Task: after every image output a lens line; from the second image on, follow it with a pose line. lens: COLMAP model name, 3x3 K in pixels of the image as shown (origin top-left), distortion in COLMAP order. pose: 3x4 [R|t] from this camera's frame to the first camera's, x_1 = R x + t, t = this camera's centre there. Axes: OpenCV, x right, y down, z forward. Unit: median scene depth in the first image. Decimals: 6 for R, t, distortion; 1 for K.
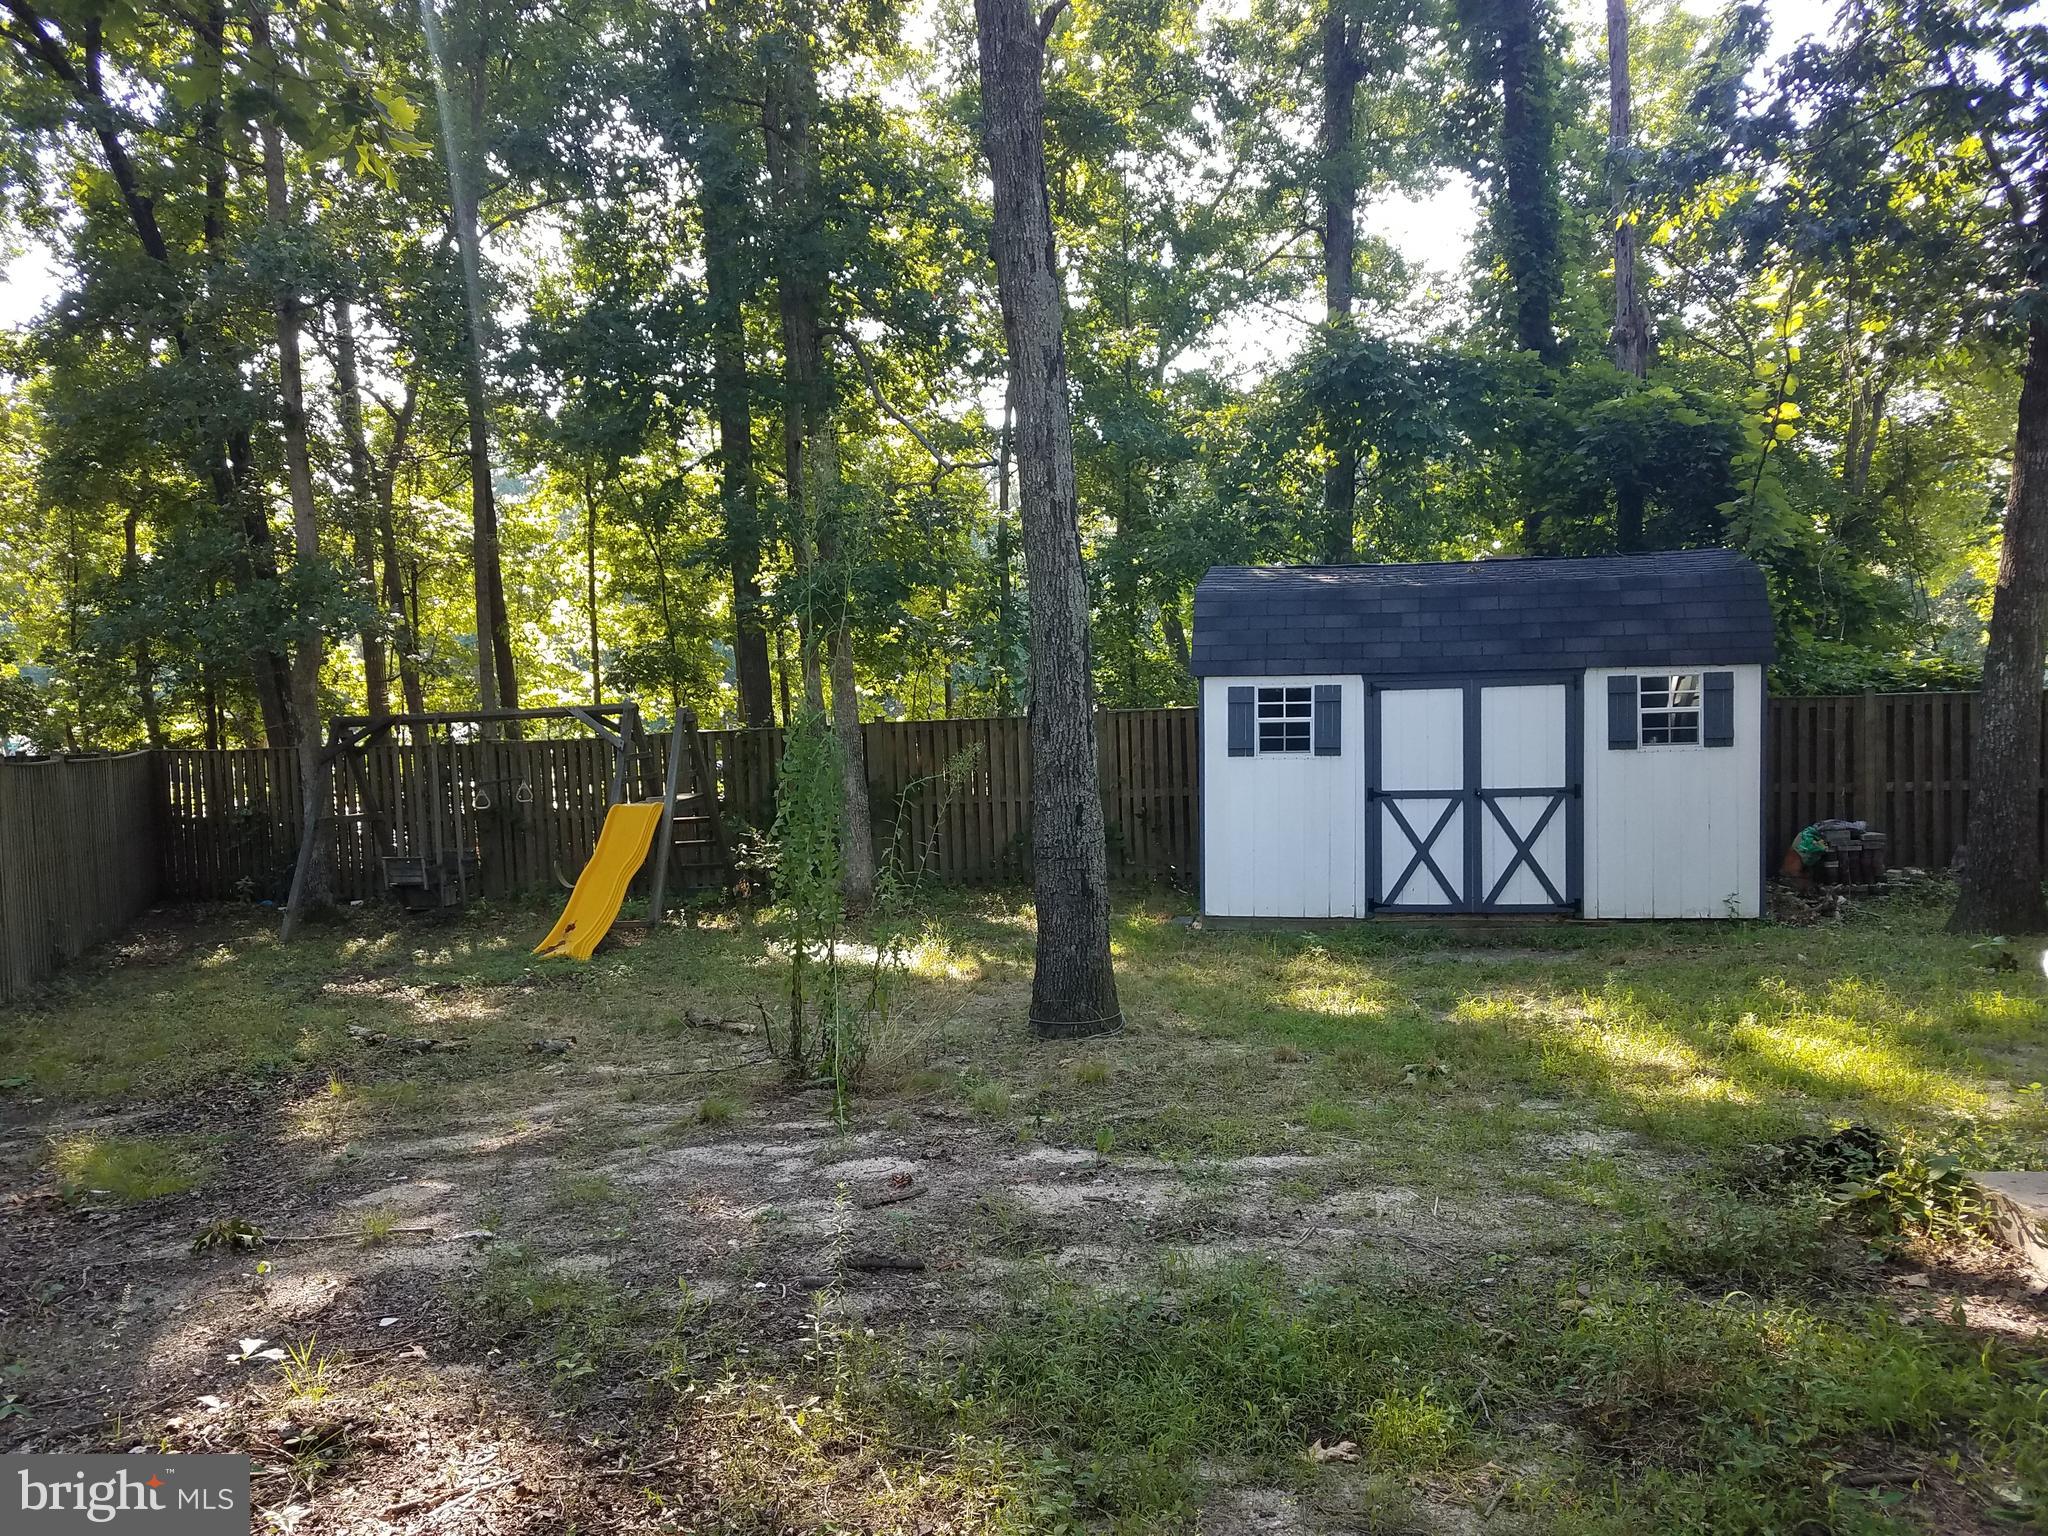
lens RADIAL K [[1564.5, 0, 1023.0], [0, 1564.5, 768.4], [0, 0, 1]] dist [0.023881, 0.008902]
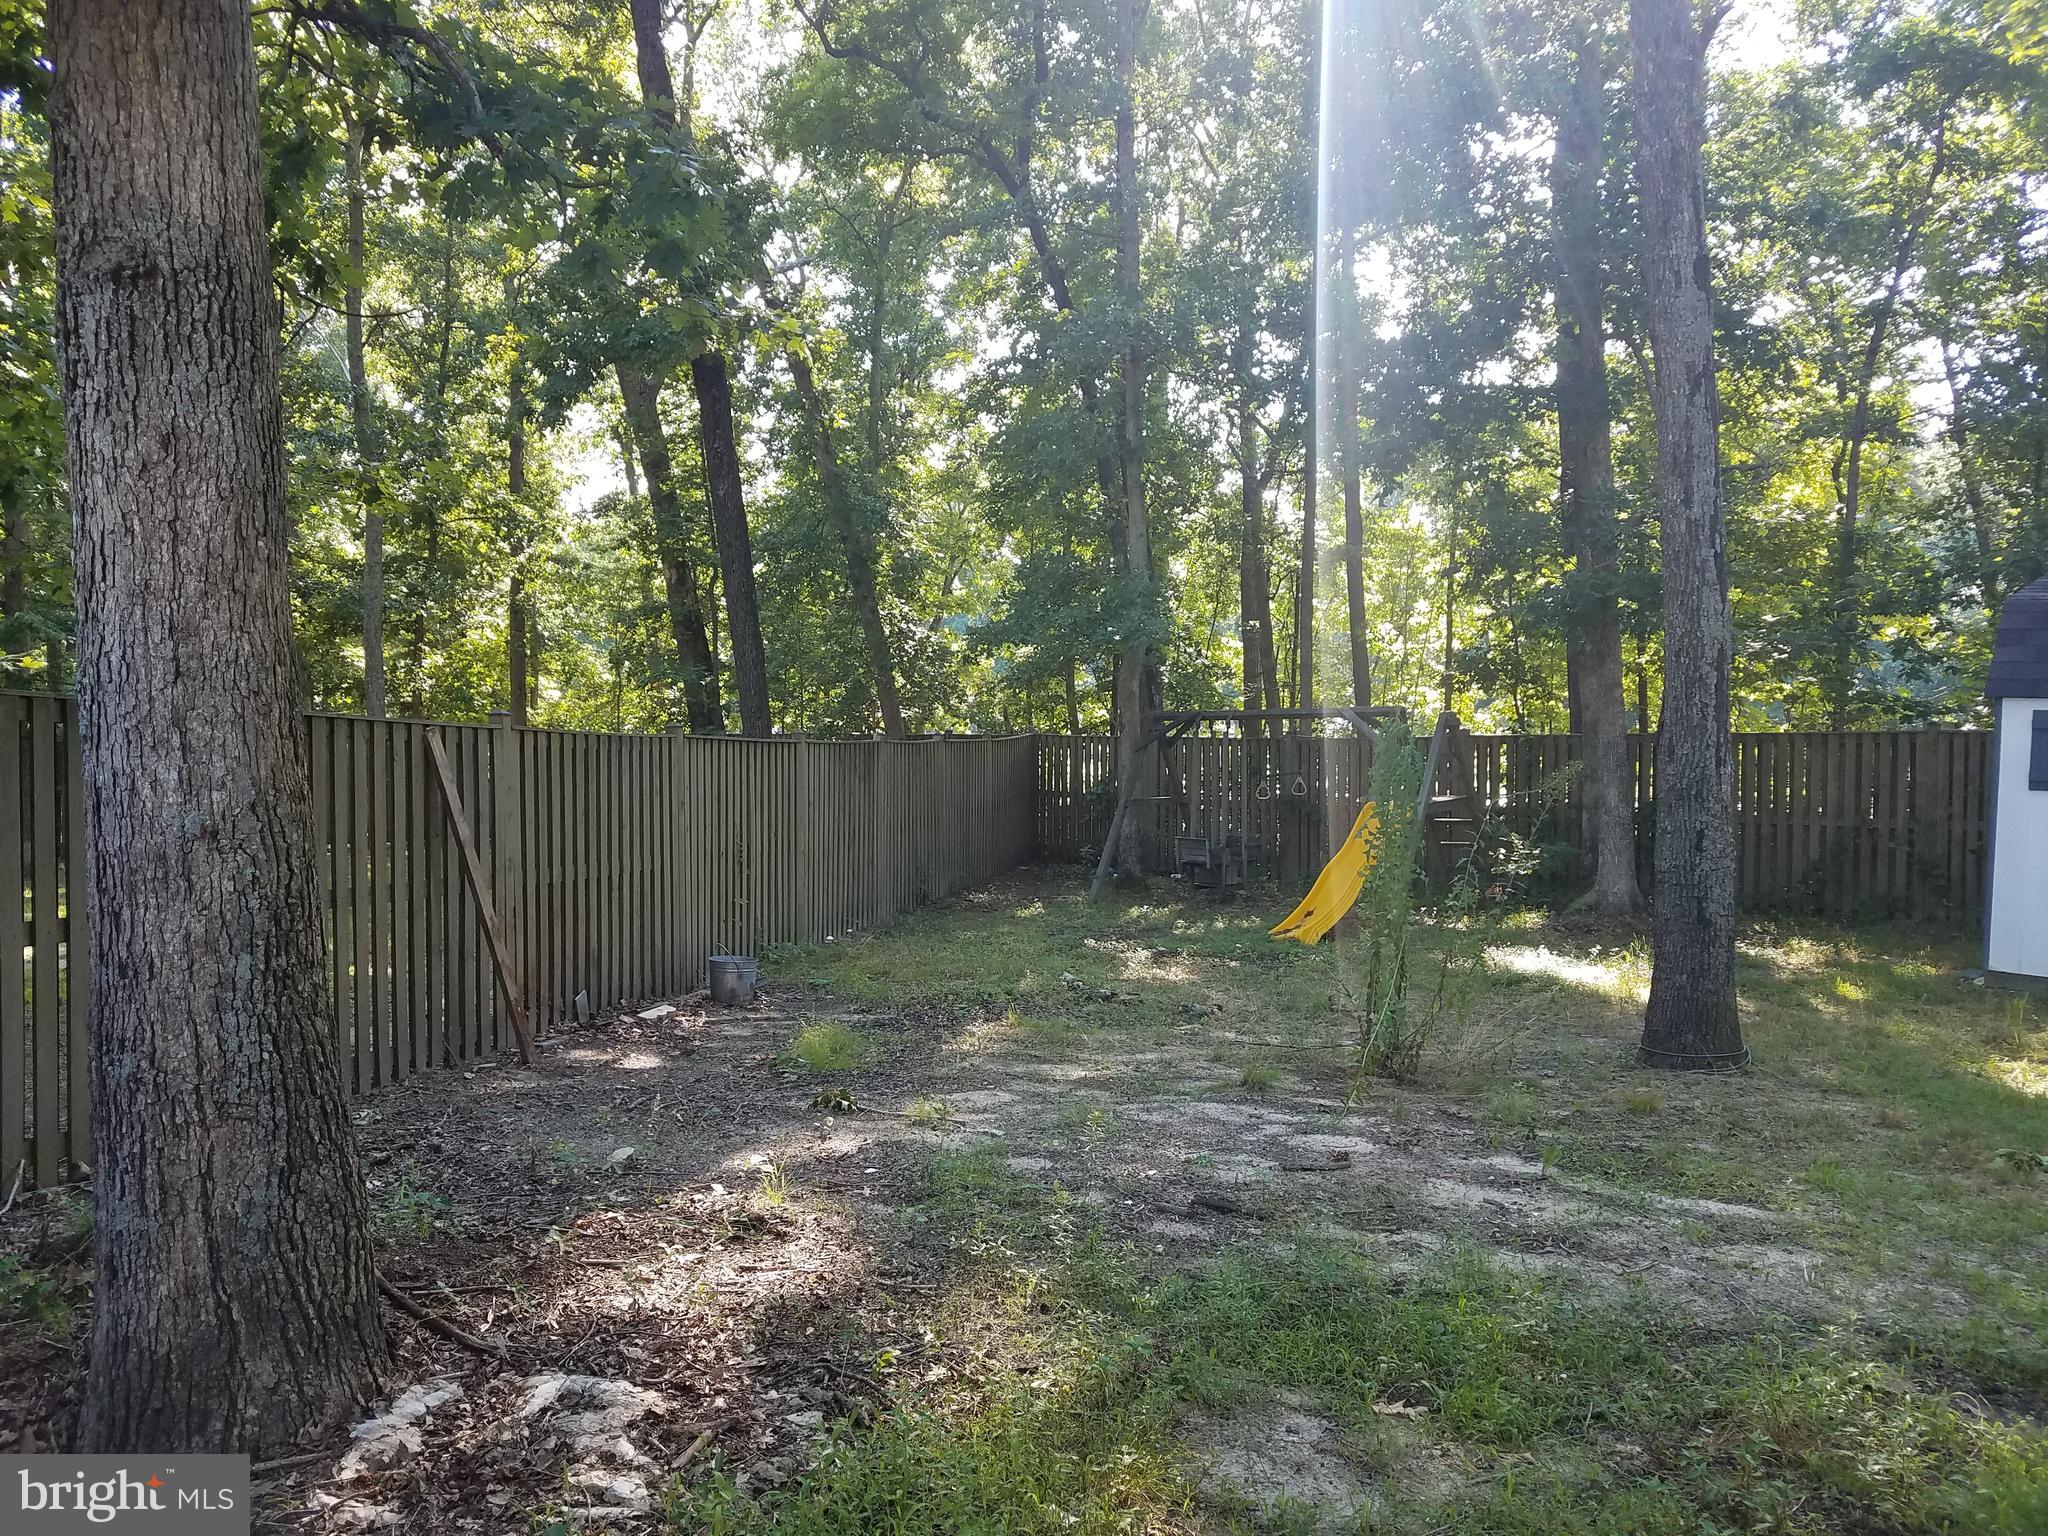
lens RADIAL K [[1564.5, 0, 1029.3], [0, 1564.5, 769.1], [0, 0, 1]] dist [0.023881, 0.008902]
pose [[0.849454, 0.048266, -0.525450, 0.277017], [-0.046914, 0.998772, 0.015901, -0.015068], [0.525572, 0.011144, 0.850676, -0.053769]]
